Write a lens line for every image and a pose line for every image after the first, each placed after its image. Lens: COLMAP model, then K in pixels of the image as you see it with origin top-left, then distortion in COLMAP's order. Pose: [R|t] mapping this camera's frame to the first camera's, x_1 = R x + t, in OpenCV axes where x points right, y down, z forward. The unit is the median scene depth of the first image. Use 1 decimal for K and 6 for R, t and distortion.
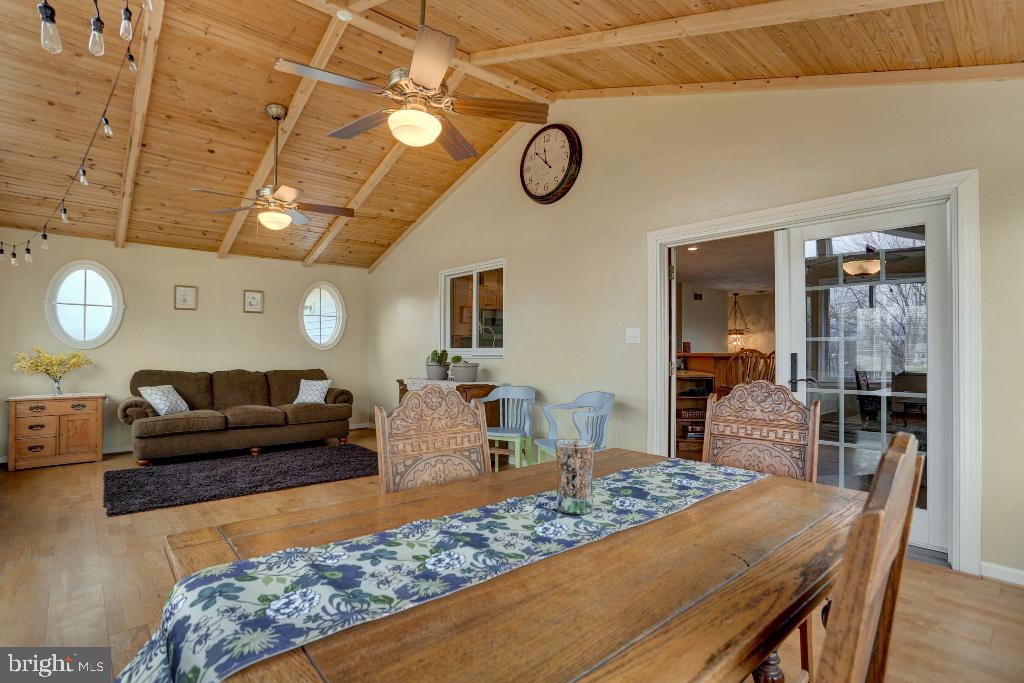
lens RADIAL K [[498.8, 0, 506.6], [0, 498.8, 343.9], [0, 0, 1]] dist [-0.066582, 0.023843]
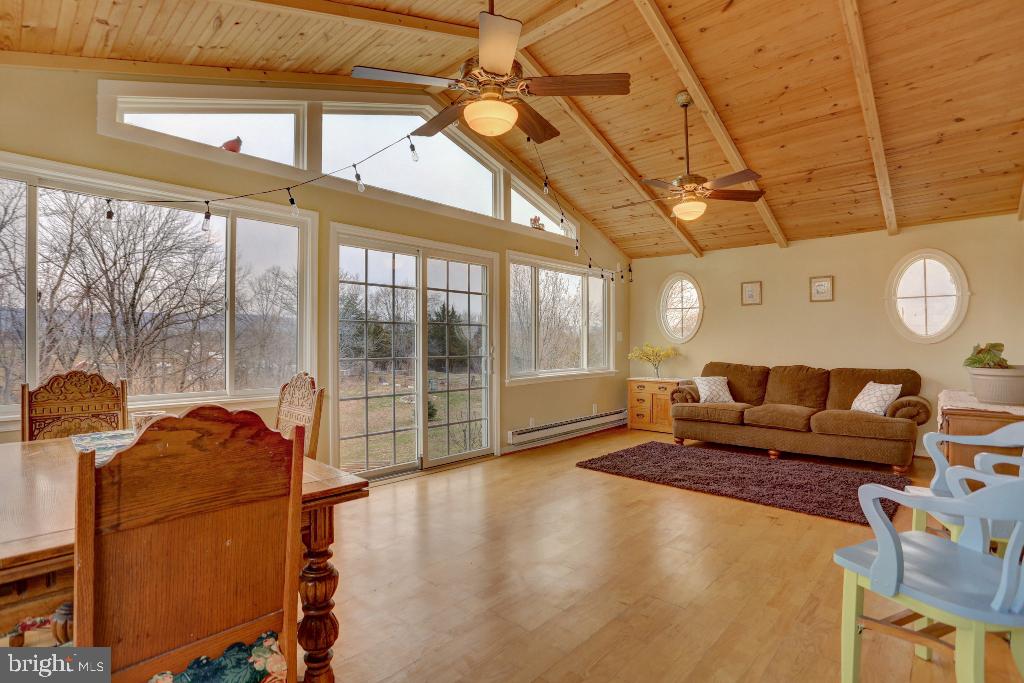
lens RADIAL K [[498.8, 0, 501.3], [0, 498.8, 341.0], [0, 0, 1]] dist [-0.066582, 0.023843]
pose [[0.084418, -0.006074, -0.996412, 0.322915], [0.014120, 0.999888, -0.004899, 0.003575], [0.996330, -0.013656, 0.084494, 0.378834]]
